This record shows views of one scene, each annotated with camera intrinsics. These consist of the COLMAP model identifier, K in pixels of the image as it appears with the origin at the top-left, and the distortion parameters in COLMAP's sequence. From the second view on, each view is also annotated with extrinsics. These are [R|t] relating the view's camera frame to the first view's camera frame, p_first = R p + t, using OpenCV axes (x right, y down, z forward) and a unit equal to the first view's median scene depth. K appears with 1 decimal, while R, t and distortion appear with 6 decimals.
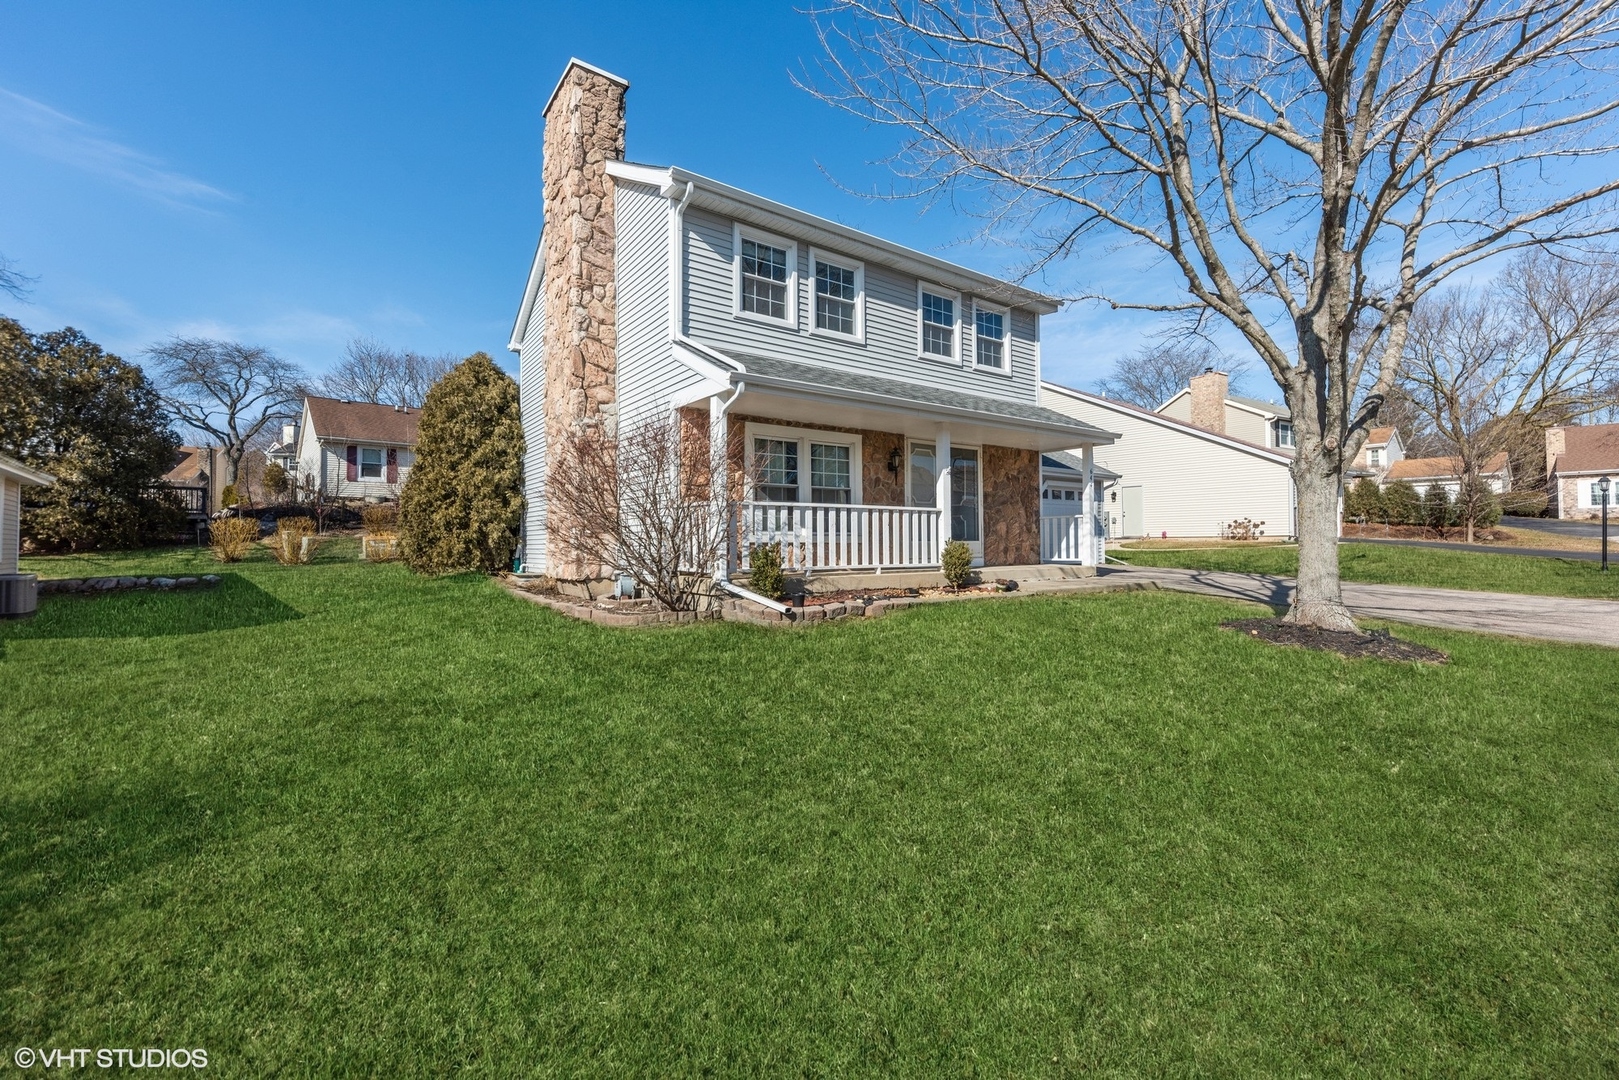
lens RADIAL K [[685.5, 0, 810.9], [0, 685.5, 542.3], [0, 0, 1]] dist [0.004248, 0.000069]
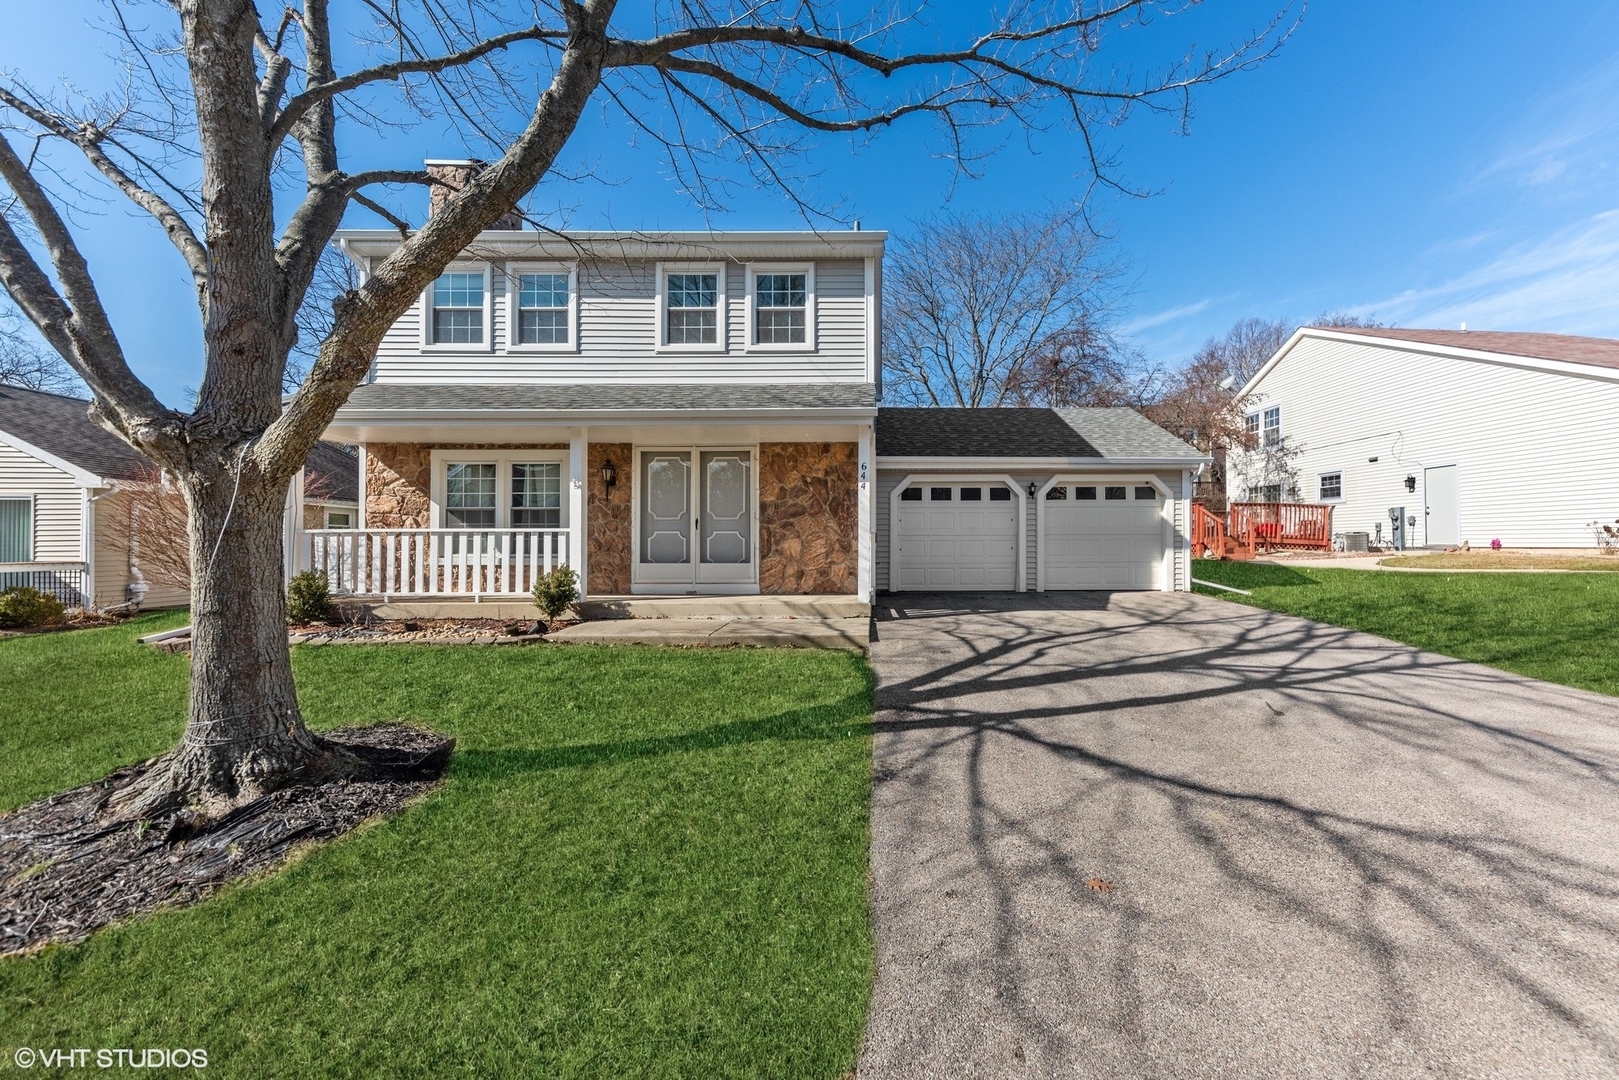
lens RADIAL K [[568.1, 0, 809.8], [0, 568.1, 553.1], [0, 0, 1]] dist [0.019380, 0.000017]
pose [[0.817451, -0.015503, -0.575789, 0.666353], [0.007190, 0.999835, -0.016711, -0.002272], [0.575953, 0.009520, 0.817427, 0.482724]]
